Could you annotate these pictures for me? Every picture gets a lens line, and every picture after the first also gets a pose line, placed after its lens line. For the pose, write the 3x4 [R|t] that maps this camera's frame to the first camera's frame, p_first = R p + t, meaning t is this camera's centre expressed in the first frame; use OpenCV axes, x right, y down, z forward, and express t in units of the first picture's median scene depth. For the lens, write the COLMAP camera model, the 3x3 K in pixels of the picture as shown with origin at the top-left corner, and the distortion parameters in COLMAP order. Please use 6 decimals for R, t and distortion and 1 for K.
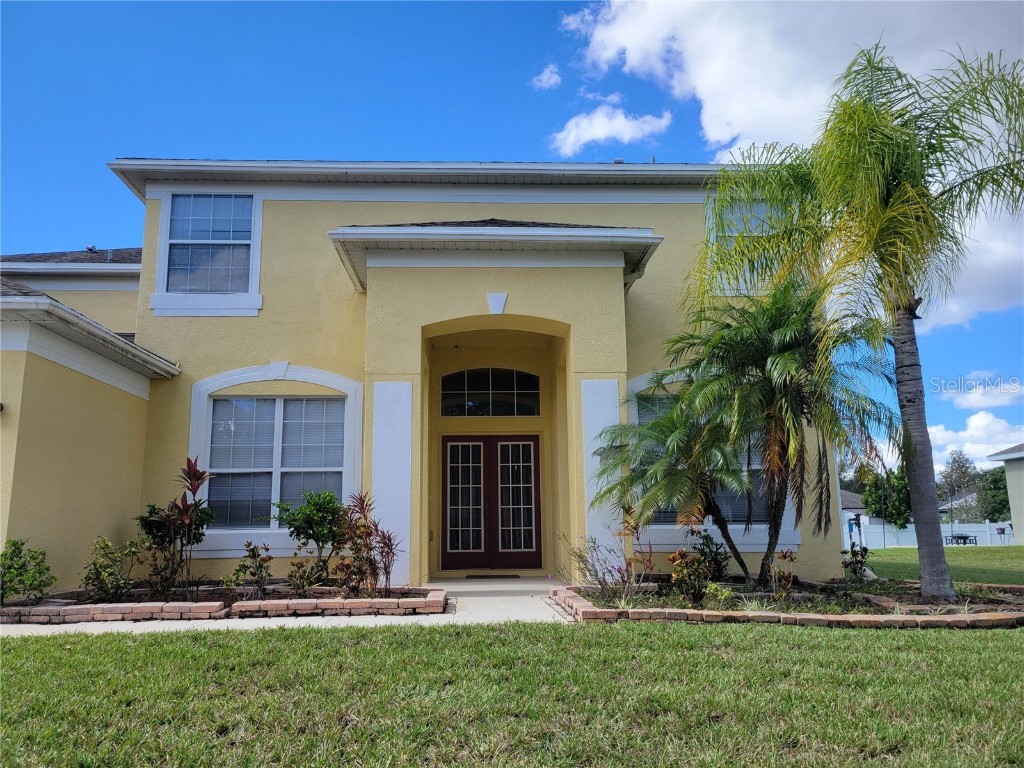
lens RADIAL K [[797.2, 0, 512.0], [0, 797.2, 384.0], [0, 0, 1]] dist [0.004953, 0.001881]
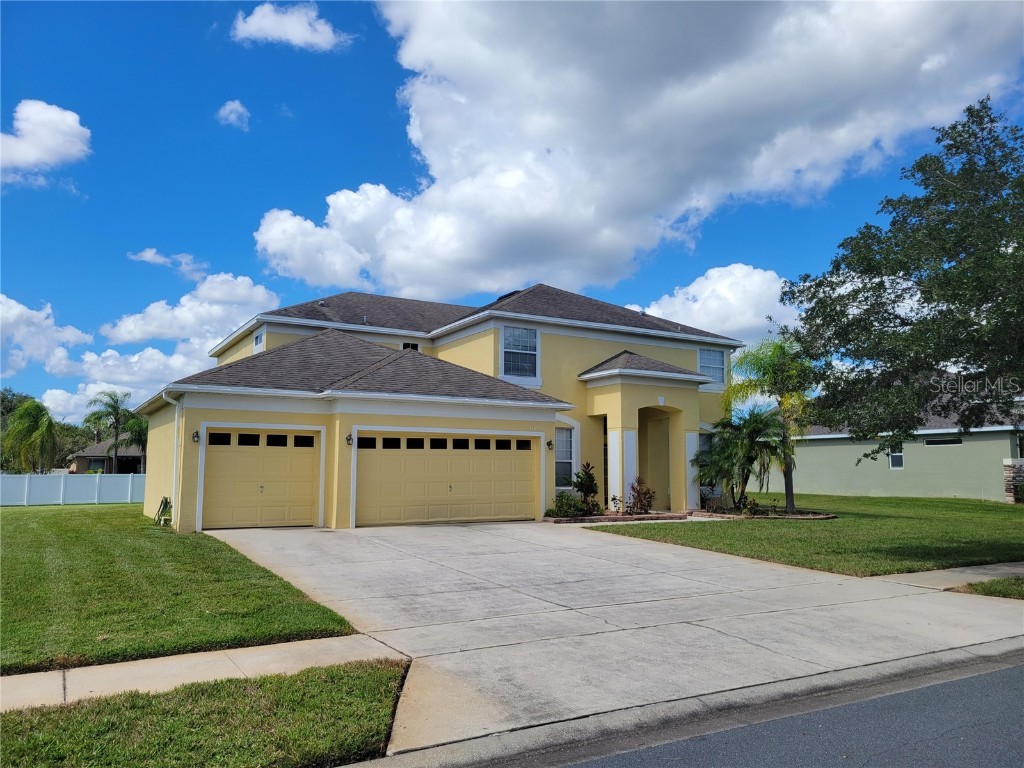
lens RADIAL K [[763.1, 0, 512.0], [0, 763.1, 384.0], [0, 0, 1]] dist [0.005762, 0.000993]
pose [[0.883233, 0.072697, 0.463264, -1.494218], [-0.102237, 0.993998, 0.038939, -0.190996], [-0.457653, -0.081755, 0.885364, -0.881714]]
